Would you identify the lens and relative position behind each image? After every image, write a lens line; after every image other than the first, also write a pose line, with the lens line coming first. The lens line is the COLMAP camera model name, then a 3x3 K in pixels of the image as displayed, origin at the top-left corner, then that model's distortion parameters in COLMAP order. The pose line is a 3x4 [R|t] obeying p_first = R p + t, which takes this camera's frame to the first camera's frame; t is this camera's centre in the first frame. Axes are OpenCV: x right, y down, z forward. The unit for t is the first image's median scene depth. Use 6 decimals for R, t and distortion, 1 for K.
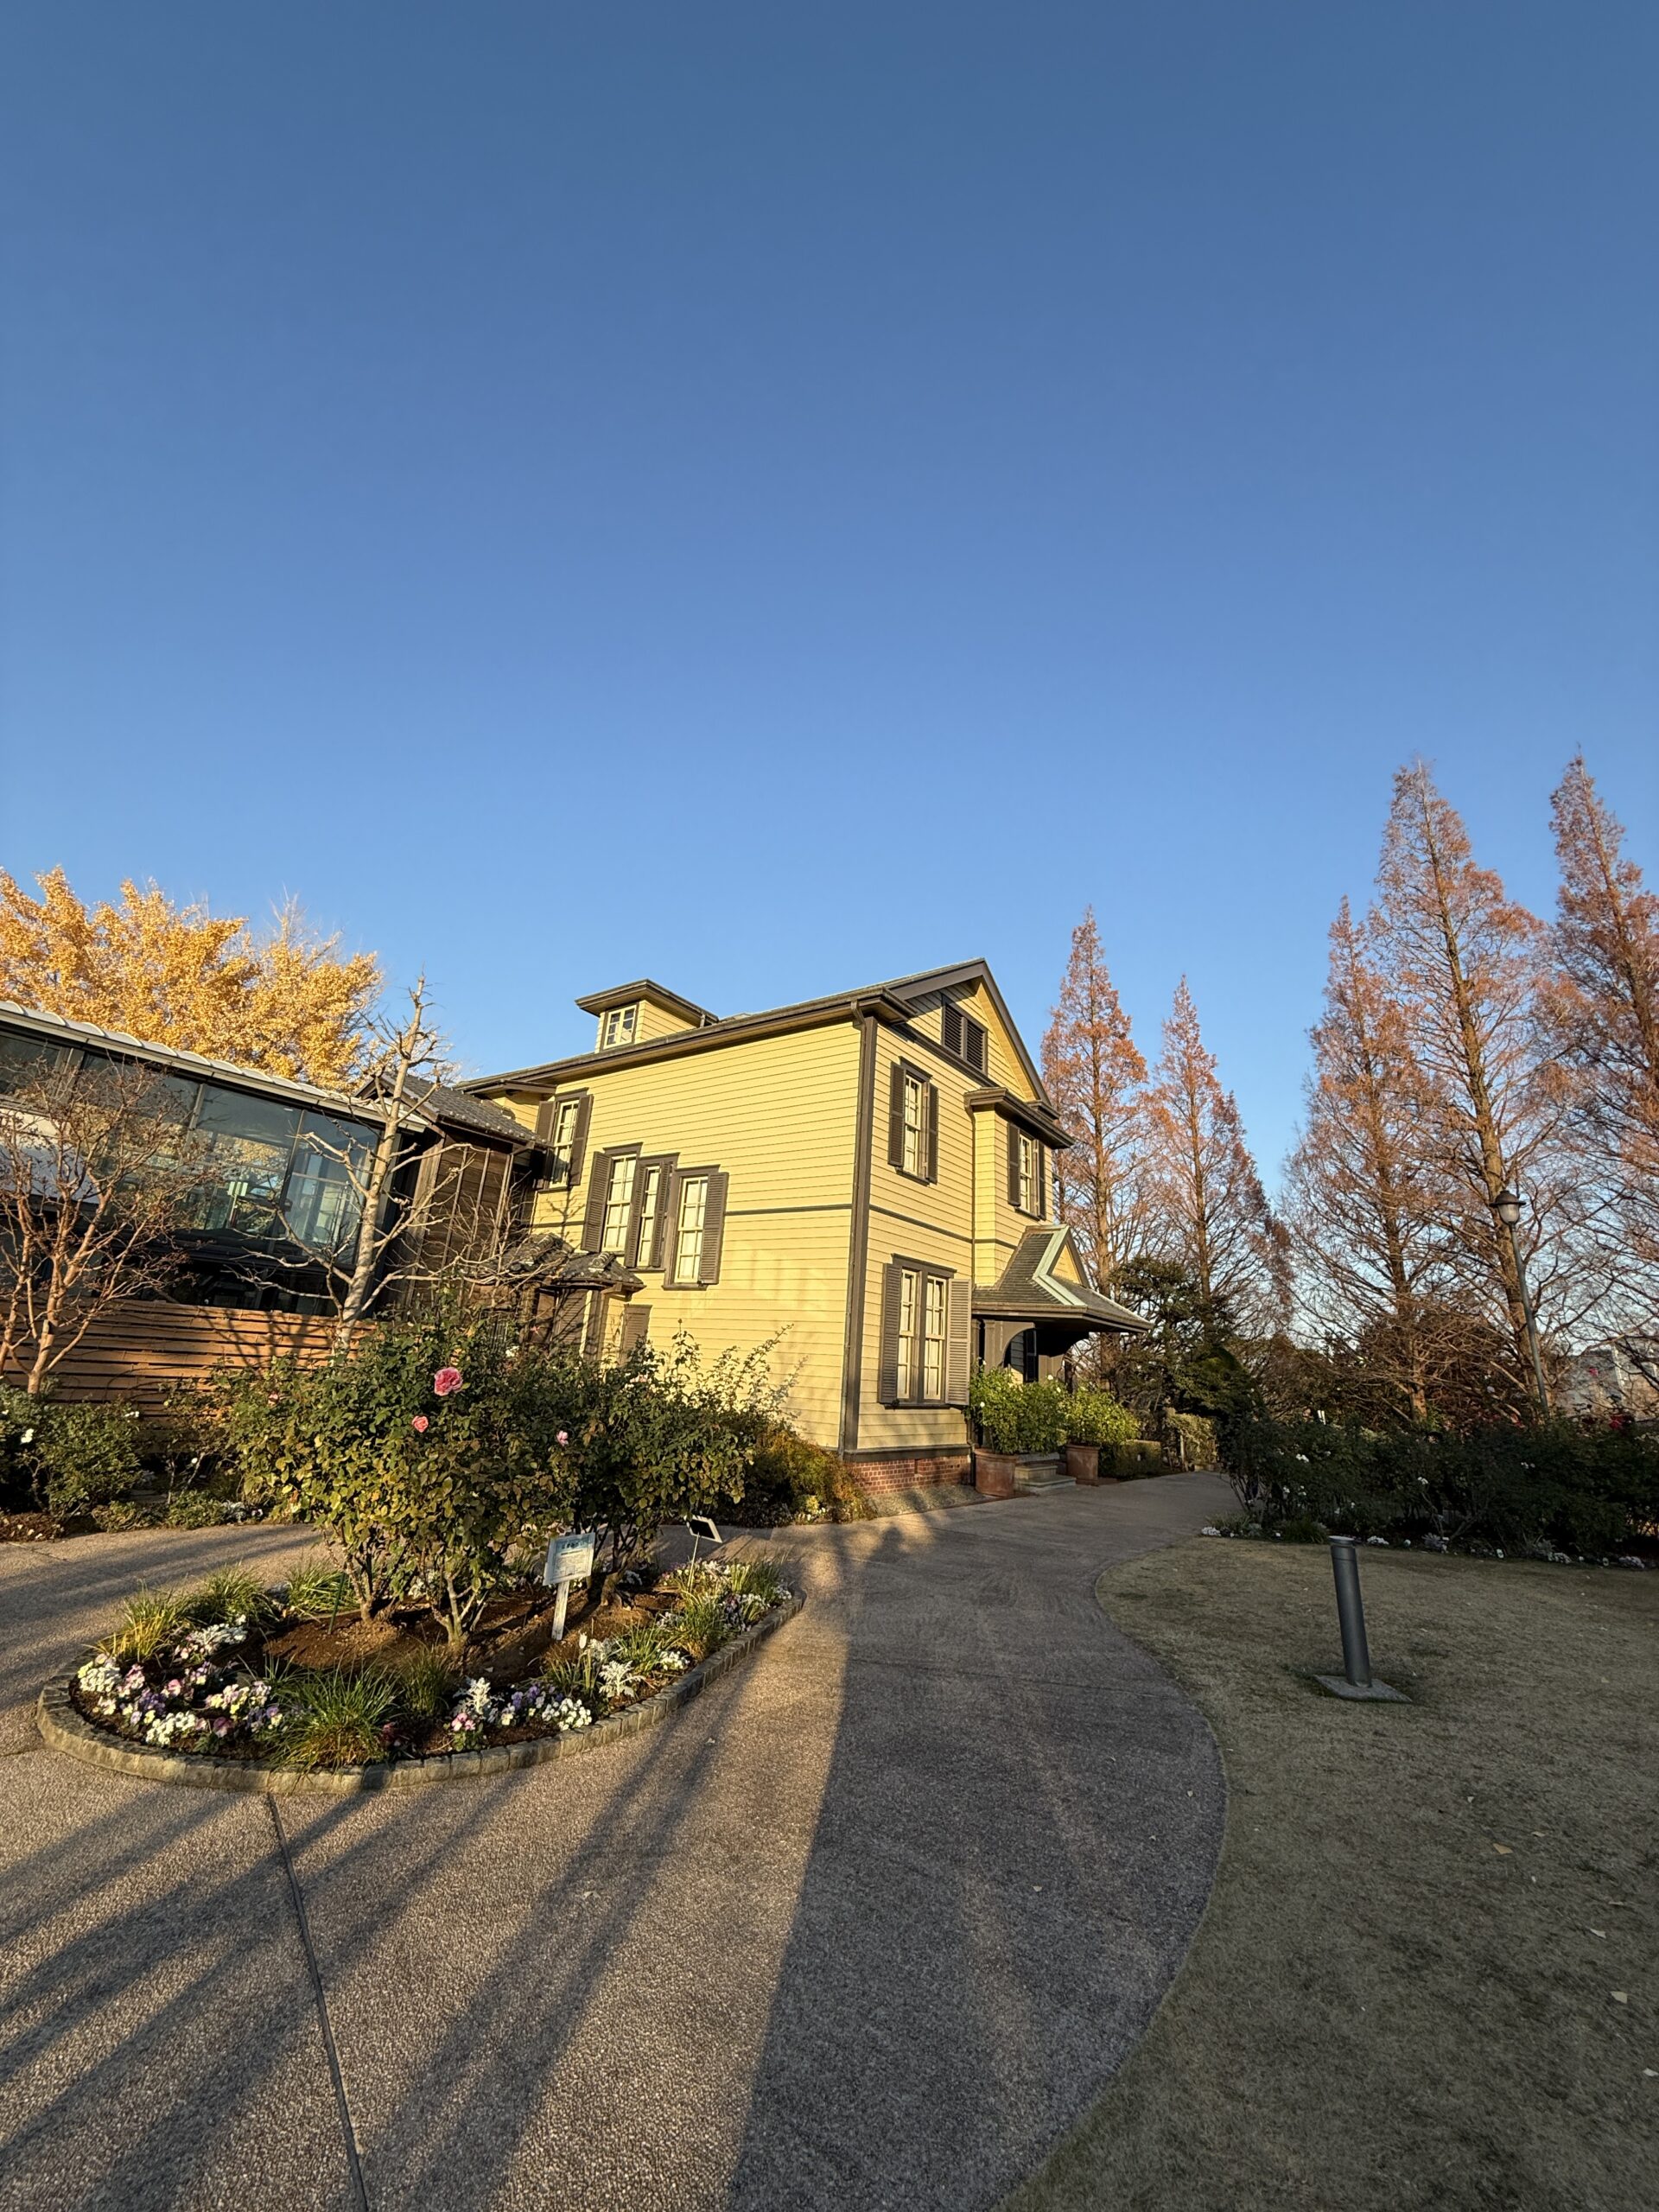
lens RADIAL K [[876.6, 0, 826.1], [0, 876.6, 1094.6], [0, 0, 1]] dist [-0.006508, 0.000829]
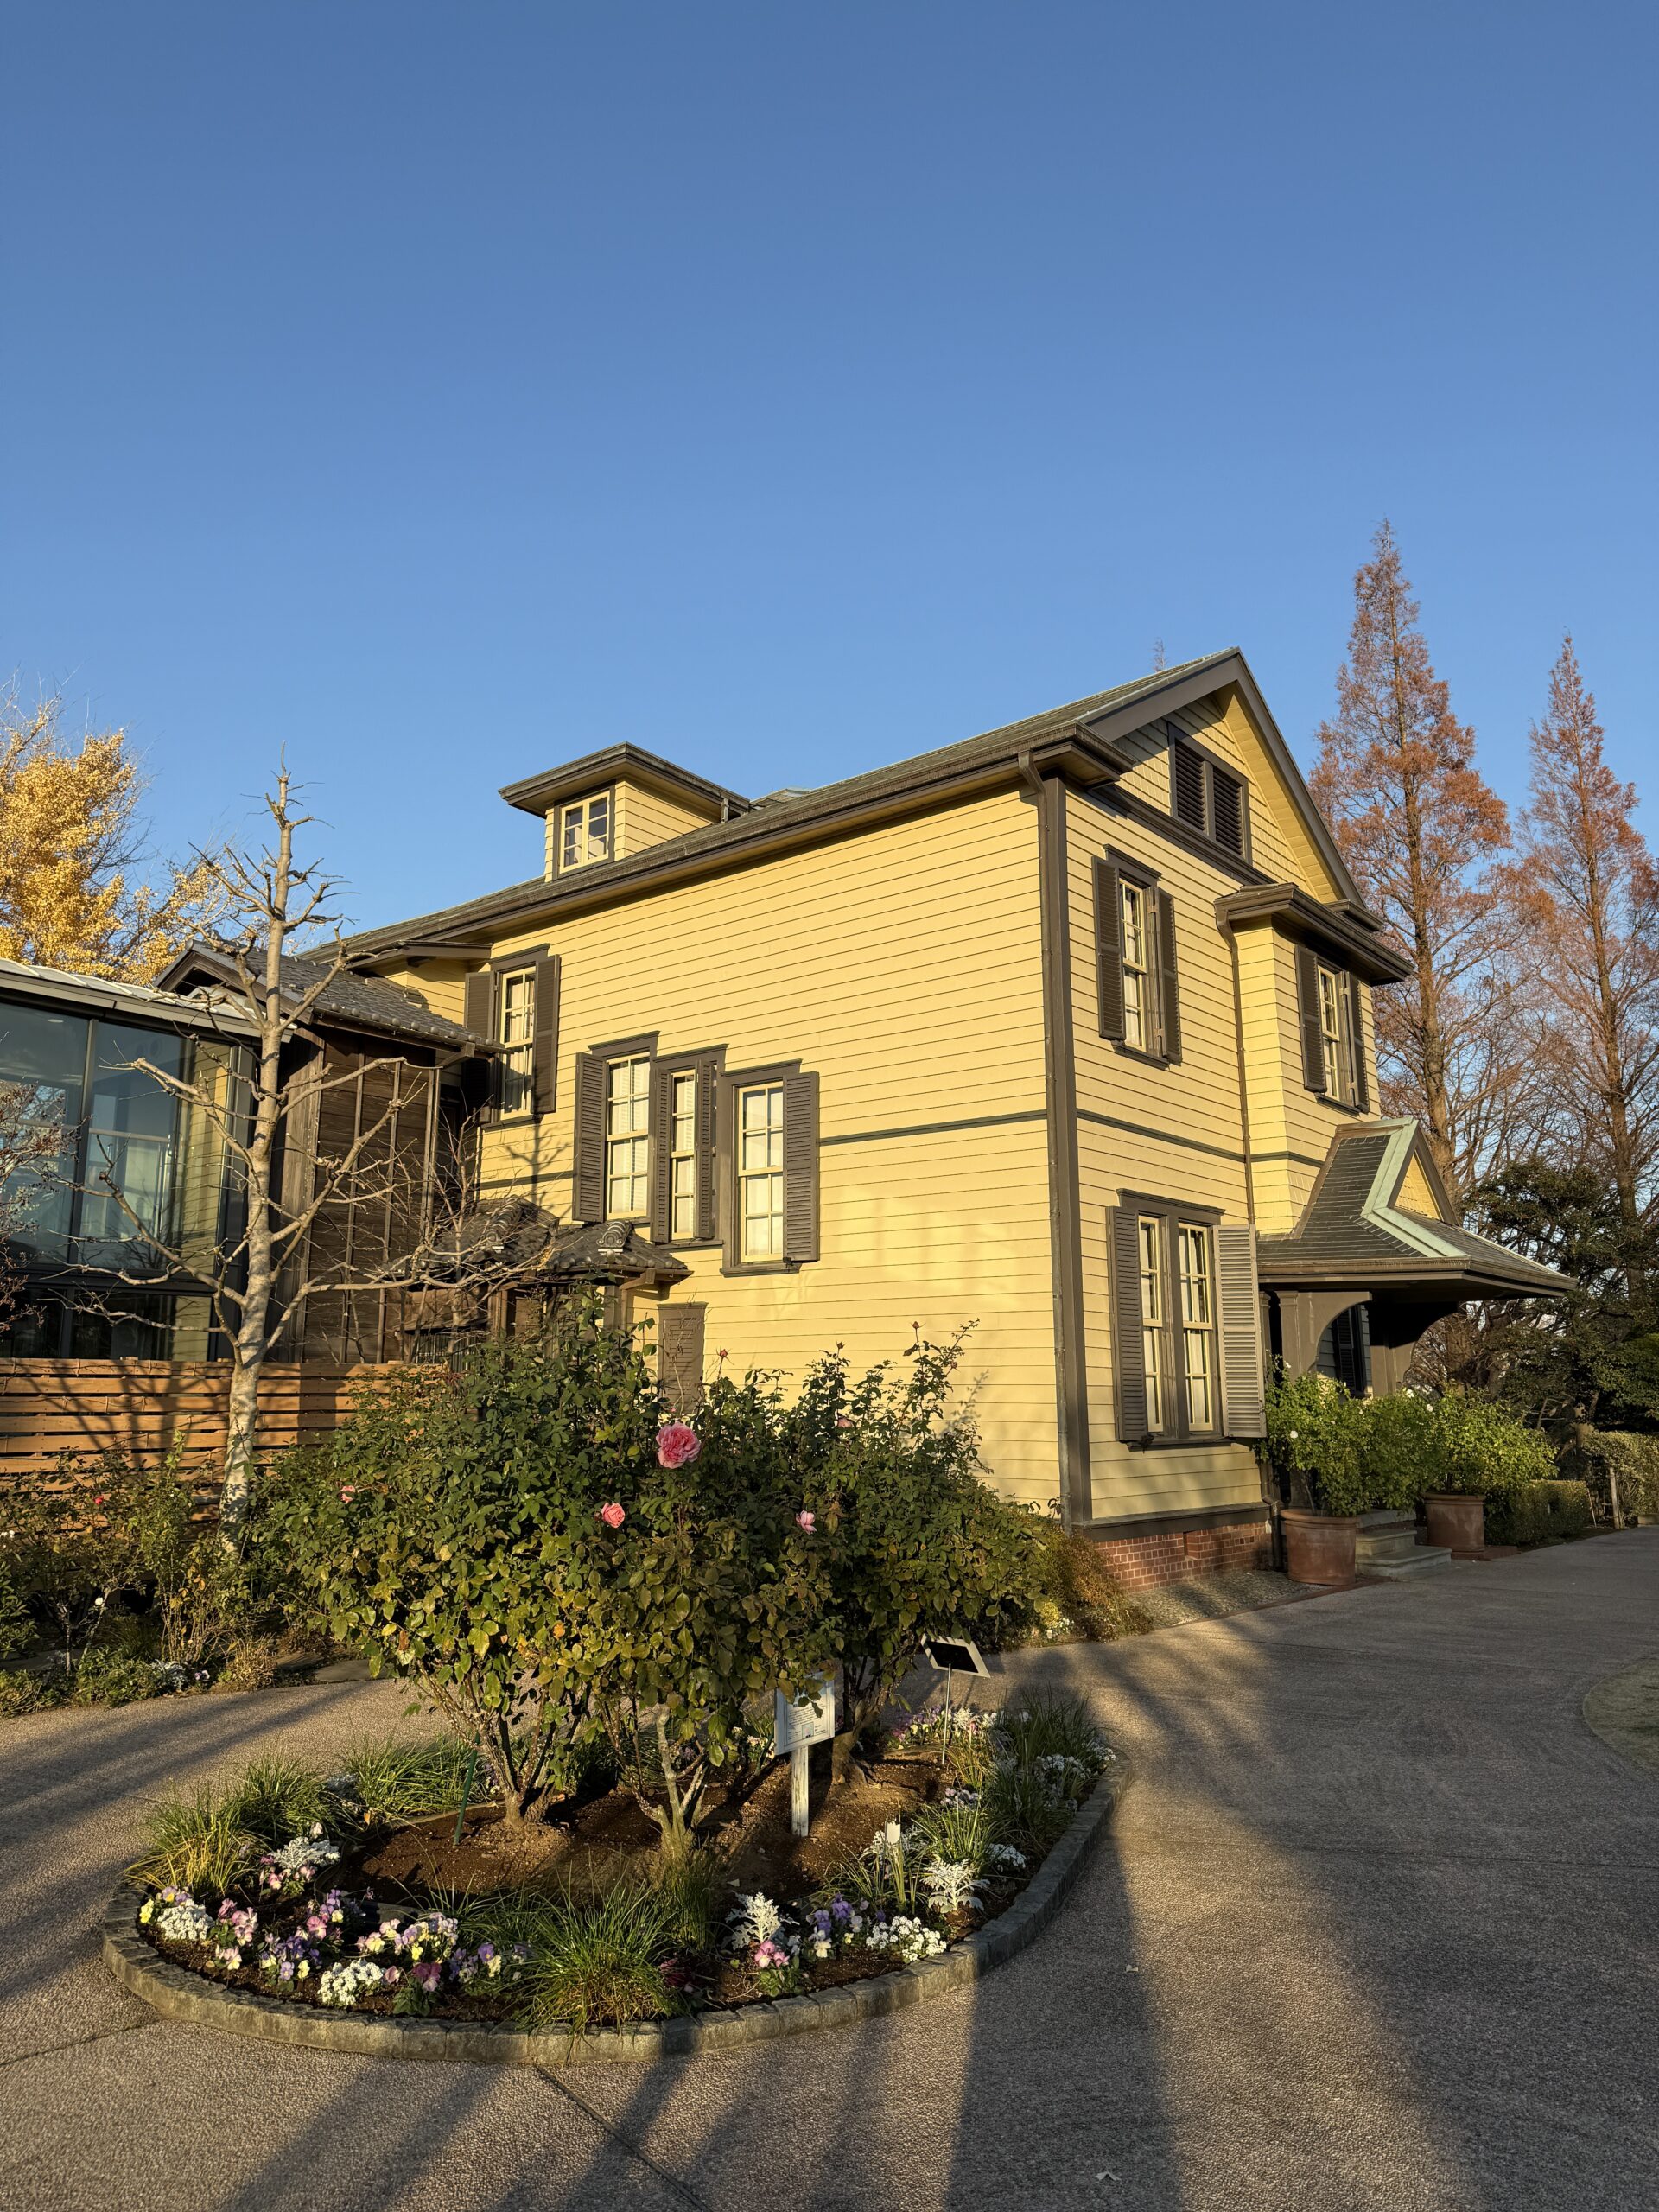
lens RADIAL K [[1553.6, 0, 790.1], [0, 1553.6, 1085.9], [0, 0, 1]] dist [0.049498, -0.056935]
pose [[0.995436, -0.074558, -0.059561, -0.071967], [0.080536, 0.991180, 0.105244, -0.011725], [0.051189, -0.109561, 0.992661, -0.023005]]
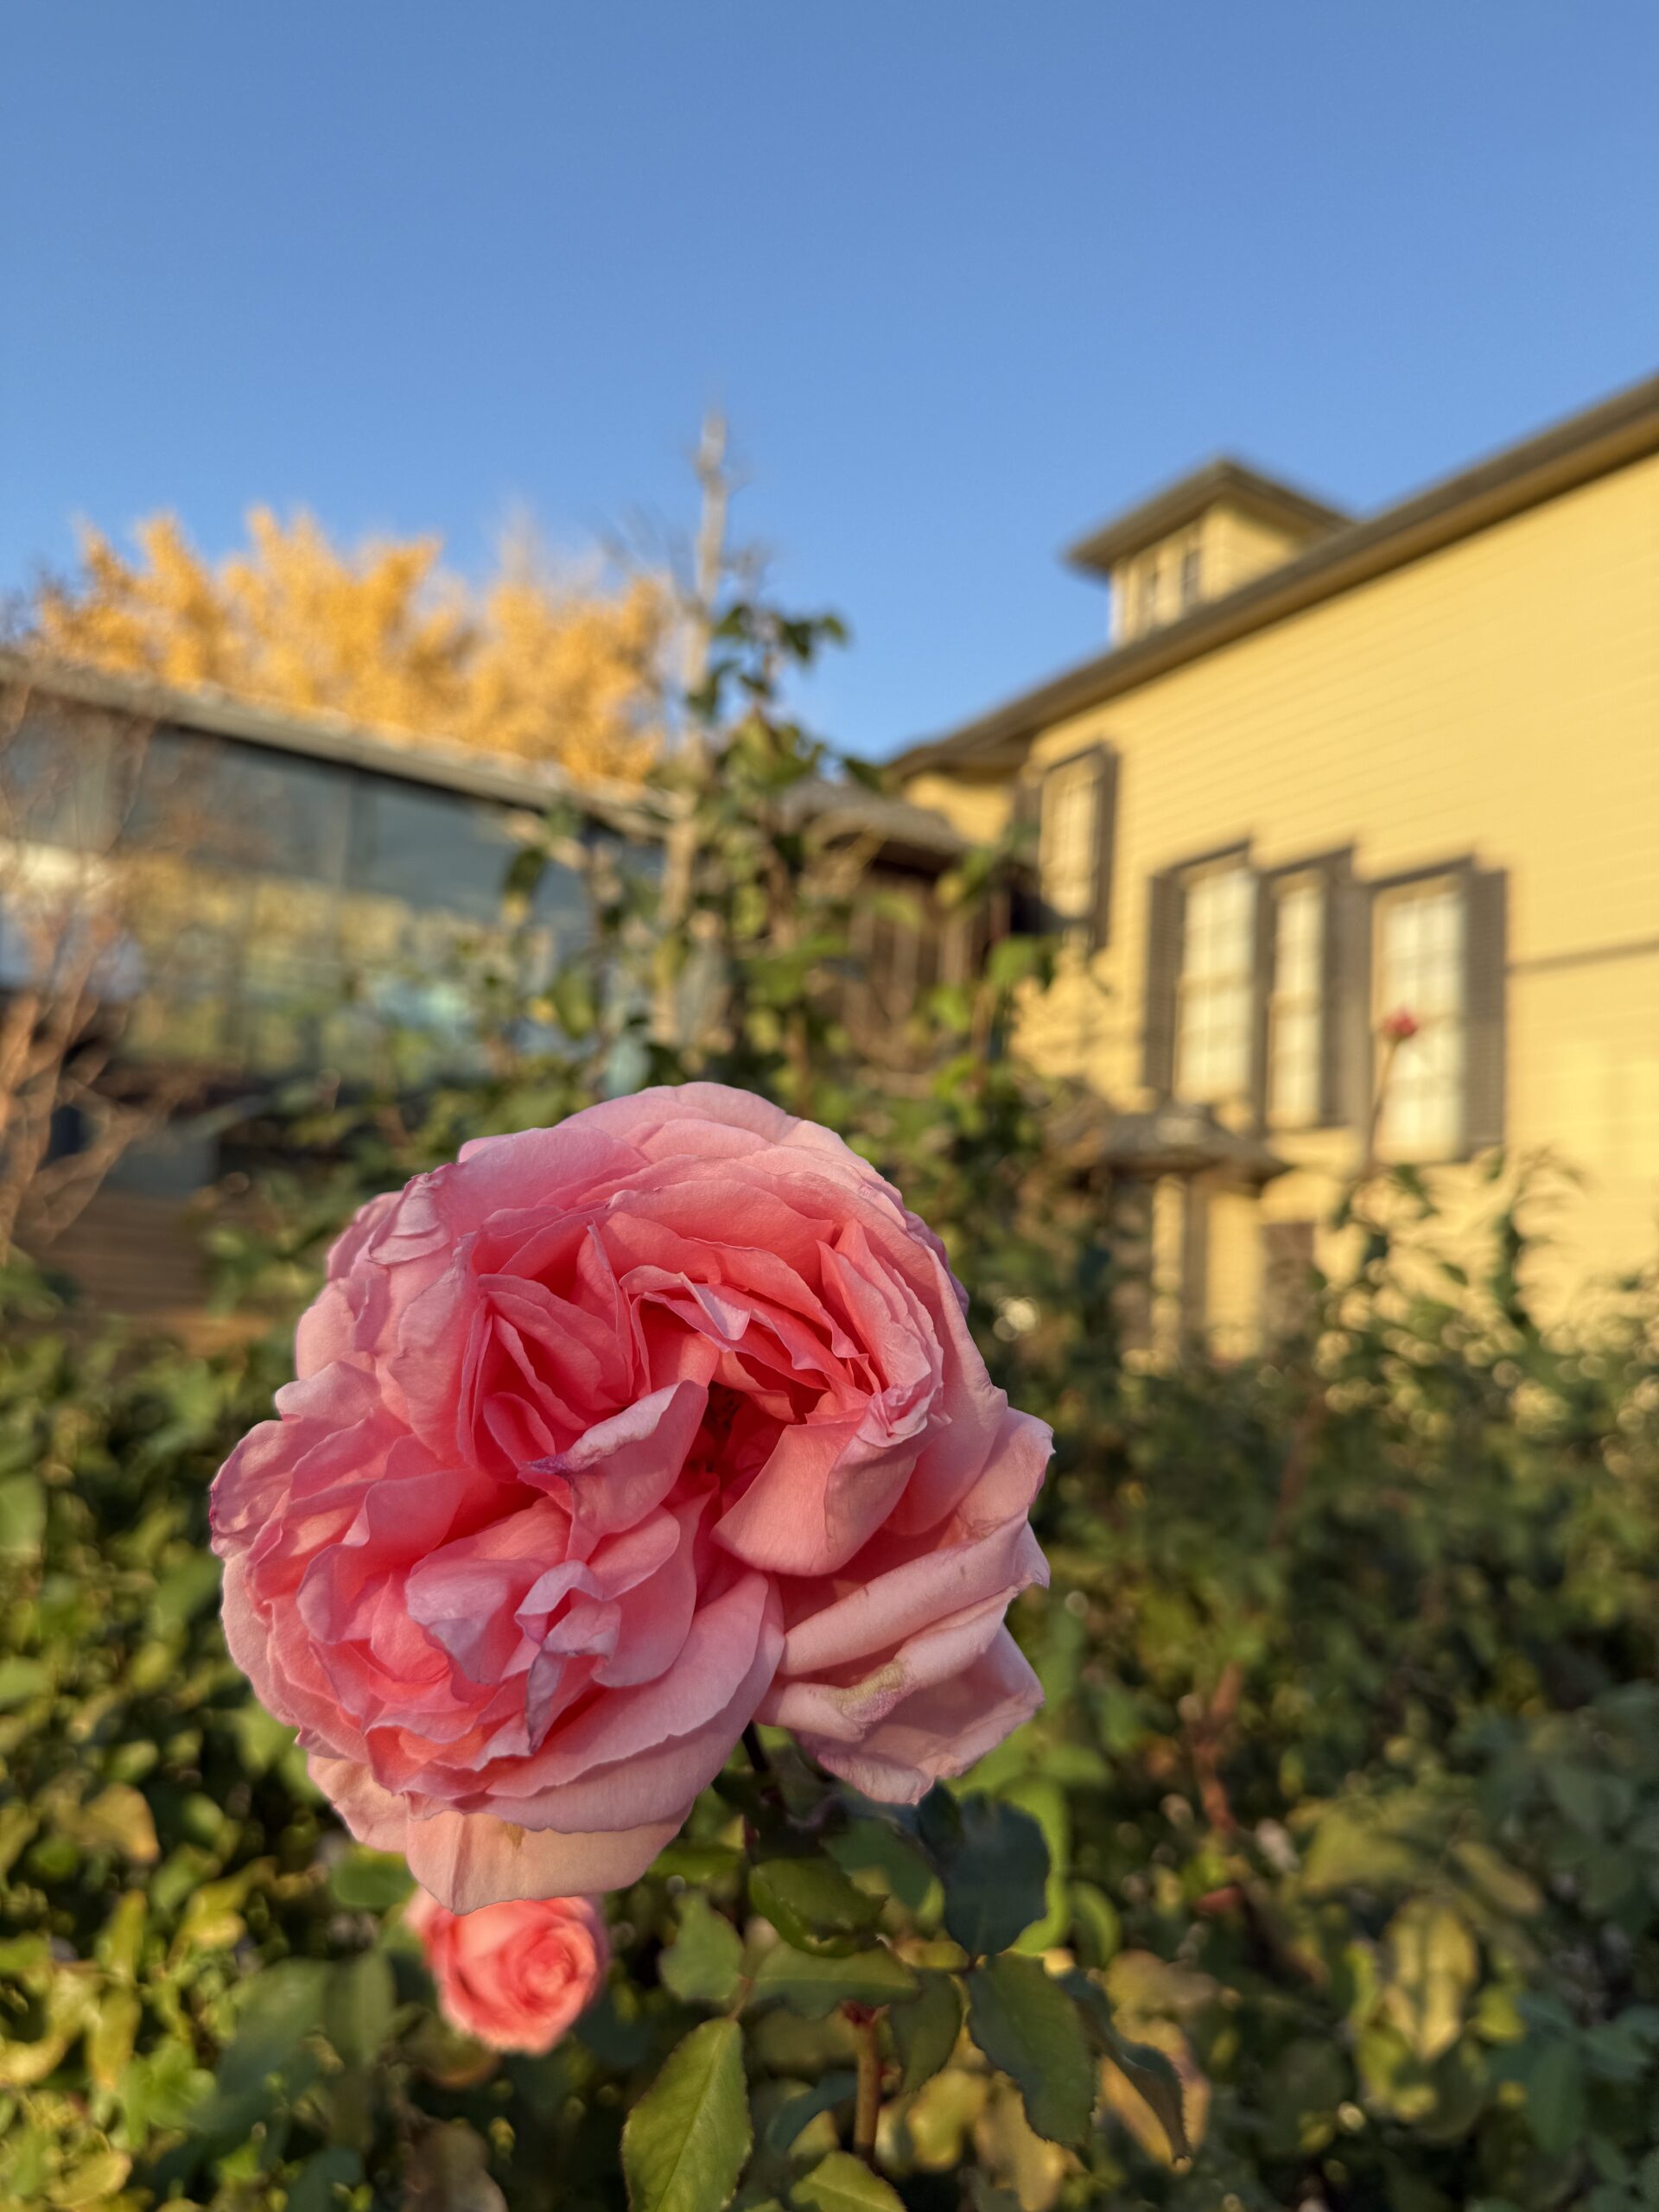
lens RADIAL K [[1553.6, 0, 837.3], [0, 1553.6, 1084.1], [0, 0, 1]] dist [0.049498, -0.056935]
pose [[0.911695, -0.057203, -0.406866, -0.112168], [0.105706, 0.989583, 0.097734, 0.089829], [0.397037, -0.132112, 0.908244, 0.277197]]
